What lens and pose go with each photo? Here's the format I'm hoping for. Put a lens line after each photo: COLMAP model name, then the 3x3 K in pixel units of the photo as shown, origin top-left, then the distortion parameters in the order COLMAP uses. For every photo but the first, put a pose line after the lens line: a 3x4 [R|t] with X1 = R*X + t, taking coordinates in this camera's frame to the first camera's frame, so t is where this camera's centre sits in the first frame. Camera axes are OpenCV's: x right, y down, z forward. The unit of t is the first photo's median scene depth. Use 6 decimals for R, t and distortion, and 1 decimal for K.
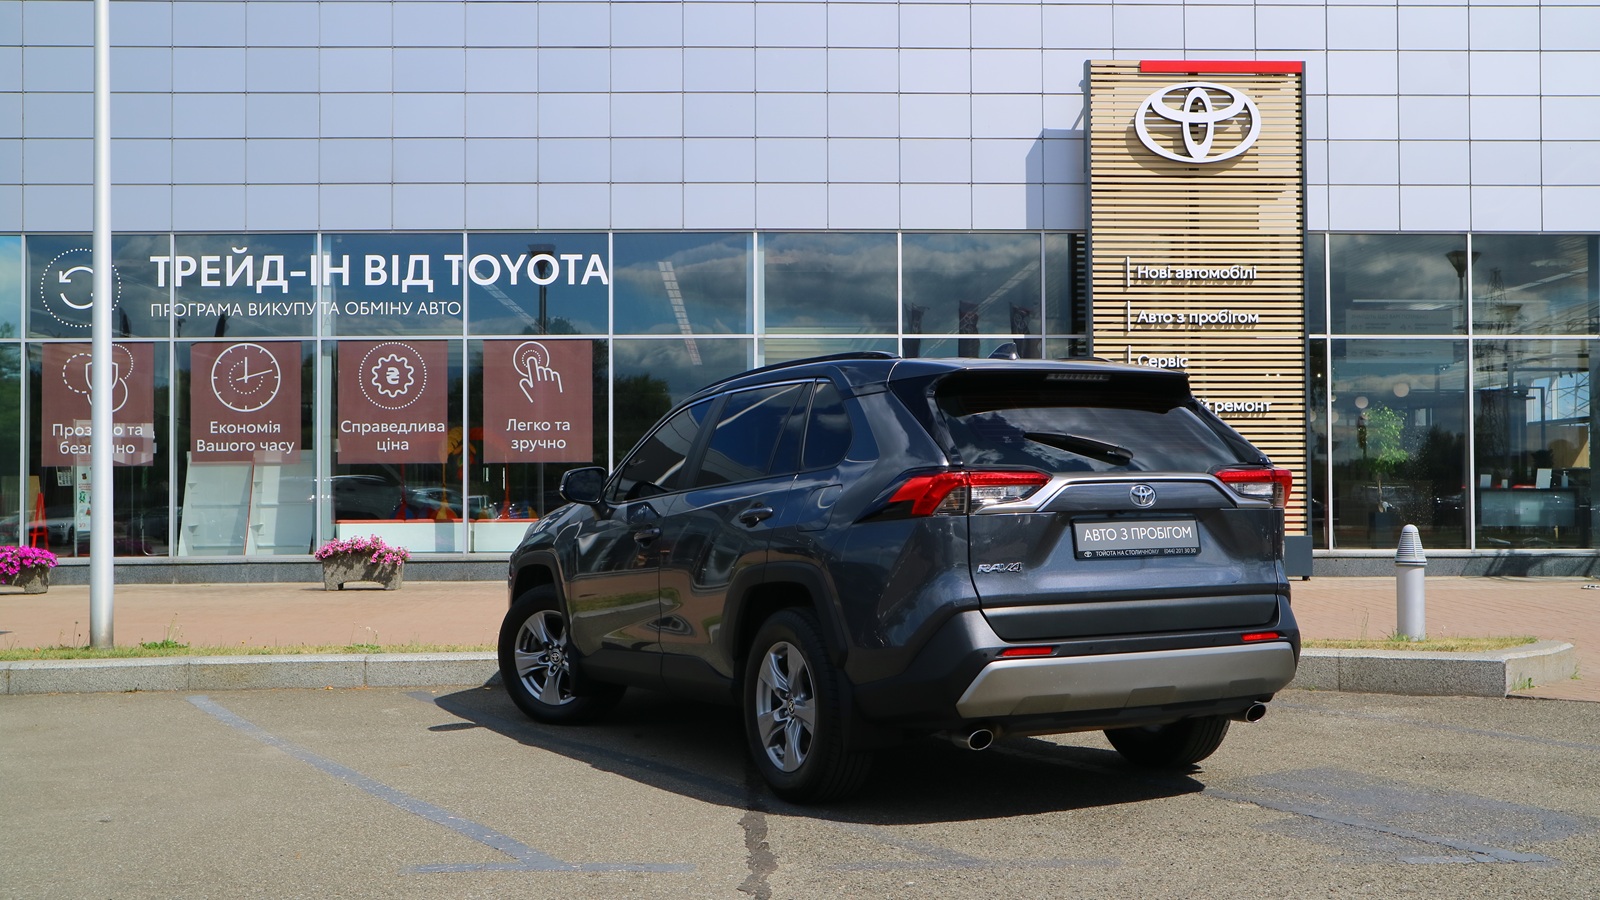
lens RADIAL K [[1906.4, 0, 803.1], [0, 1906.4, 453.0], [0, 0, 1]] dist [0.003080, 0.000000]
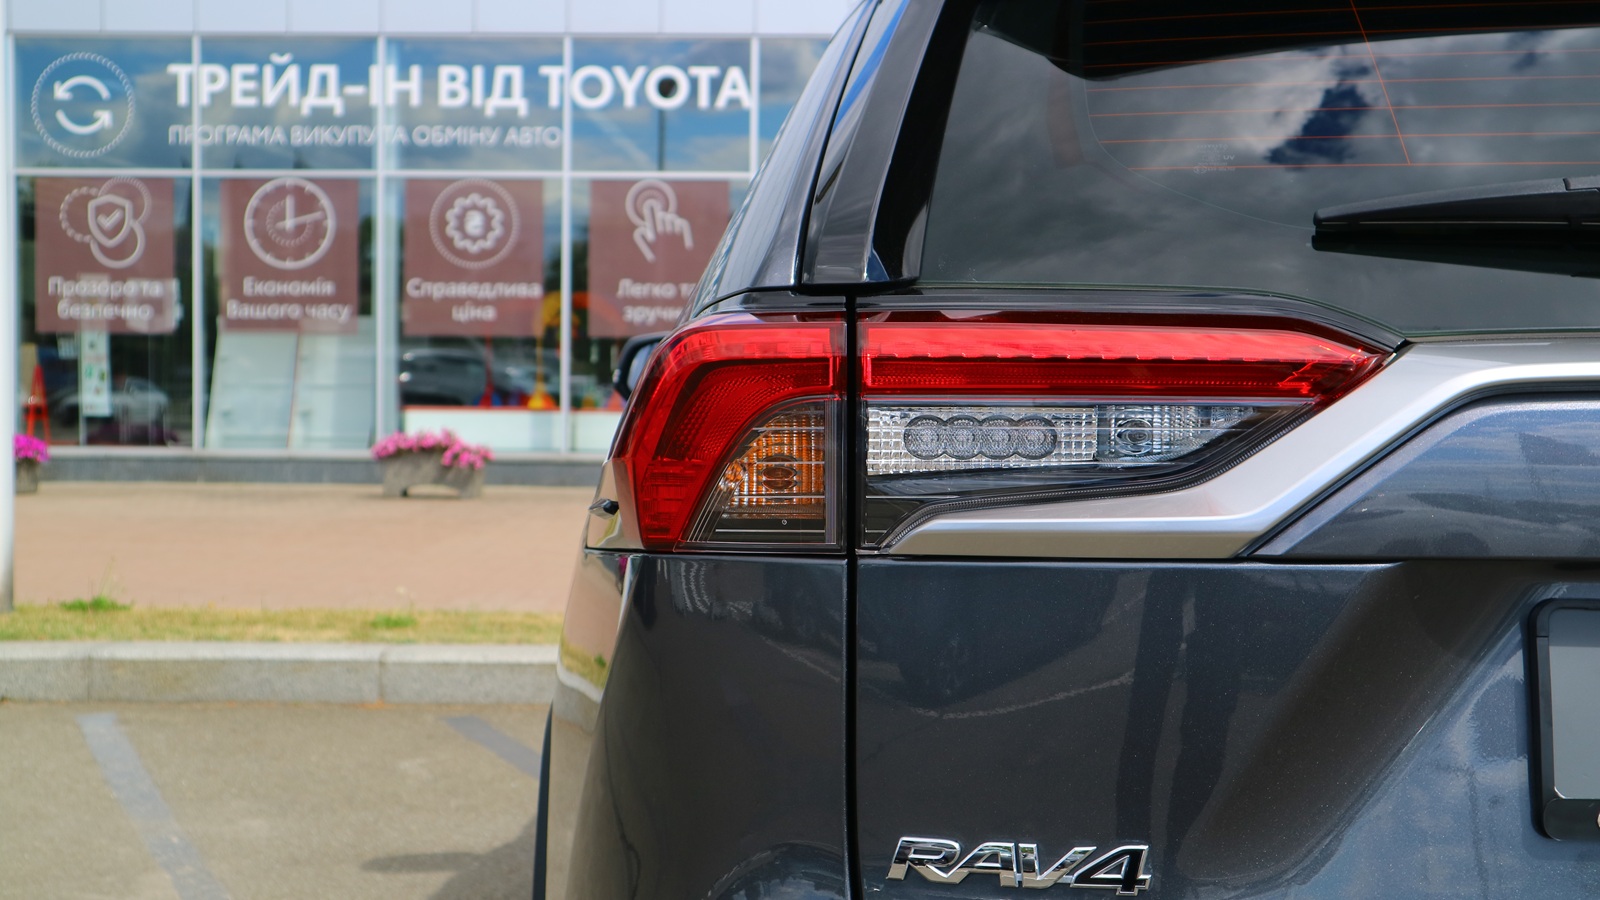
lens RADIAL K [[2135.6, 0, 807.0], [0, 2135.6, 437.7], [0, 0, 1]] dist [0.051376, 0.000000]
pose [[0.997733, 0.018409, -0.064730, -0.021082], [-0.015223, 0.998665, 0.049366, 0.001822], [0.065553, -0.048268, 0.996681, 0.132361]]
